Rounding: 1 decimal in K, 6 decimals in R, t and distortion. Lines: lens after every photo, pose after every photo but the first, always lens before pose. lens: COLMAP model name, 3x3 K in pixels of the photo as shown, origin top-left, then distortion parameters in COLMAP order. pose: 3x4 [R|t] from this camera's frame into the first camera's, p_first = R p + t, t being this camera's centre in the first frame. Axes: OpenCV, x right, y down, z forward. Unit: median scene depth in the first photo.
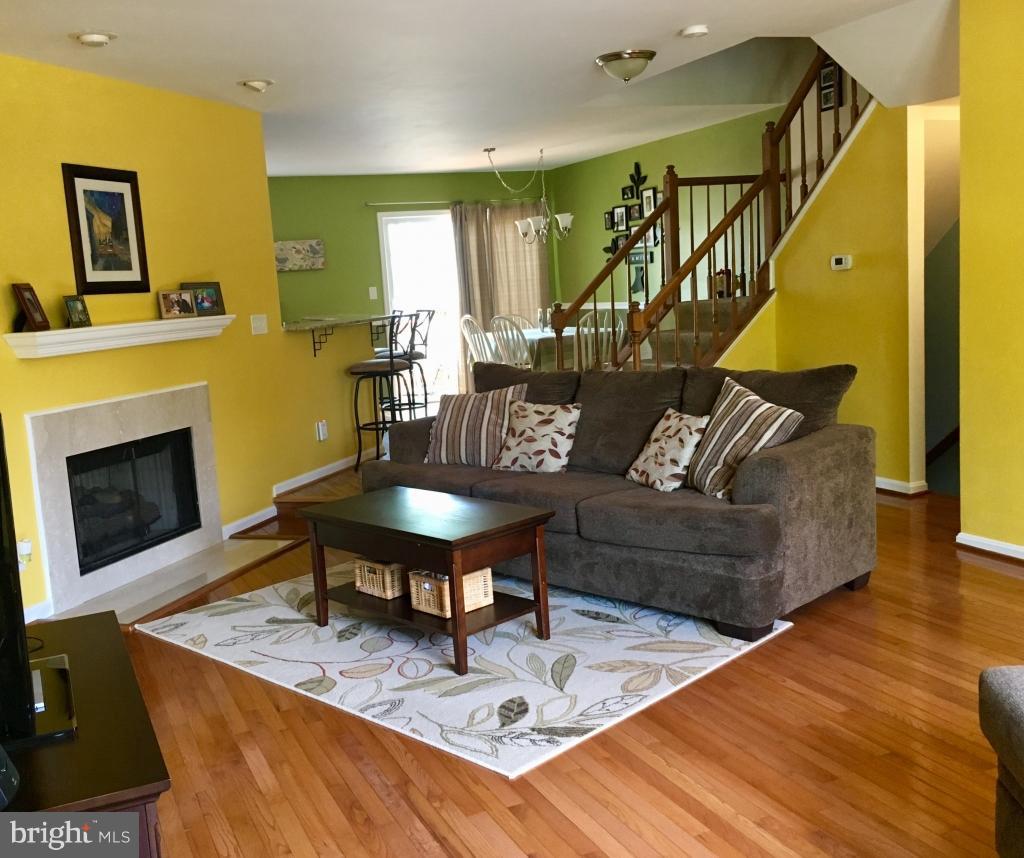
lens RADIAL K [[1036.7, 0, 512.0], [0, 1036.7, 429.0], [0, 0, 1]] dist [0.032598, -0.019730]
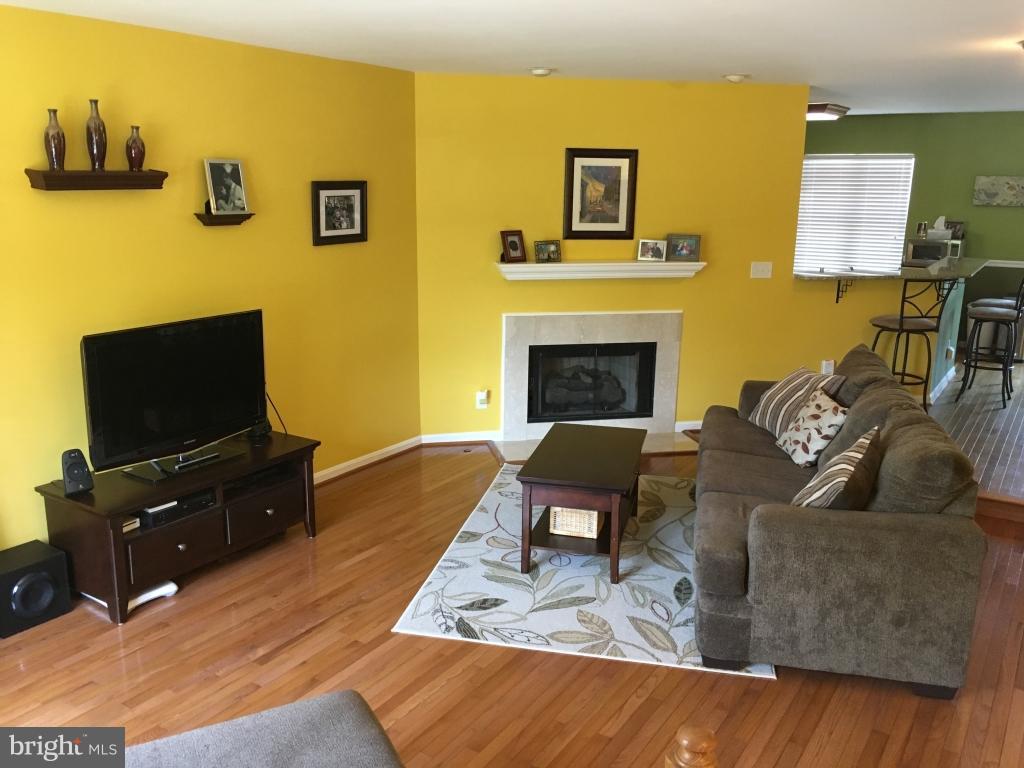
lens RADIAL K [[903.4, 0, 512.0], [0, 903.4, 384.0], [0, 0, 1]] dist [0.042631, -0.009200]
pose [[0.541955, 0.266479, -0.797040, 0.614134], [-0.173849, 0.963432, 0.203900, -0.180109], [0.822229, 0.028060, 0.568464, 0.227655]]
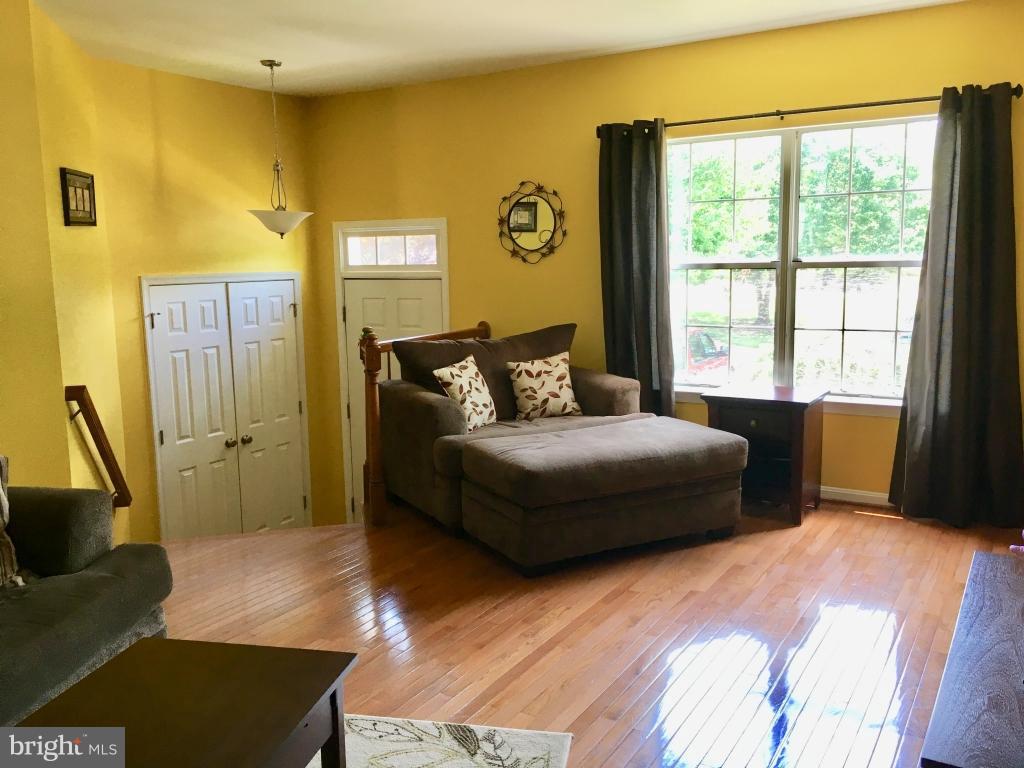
lens RADIAL K [[903.4, 0, 512.0], [0, 903.4, 384.0], [0, 0, 1]] dist [0.042631, -0.009200]
pose [[-0.560945, -0.045207, 0.826618, -0.404280], [0.175067, 0.969448, 0.171819, -0.094344], [-0.809131, 0.241094, -0.535893, 0.848576]]
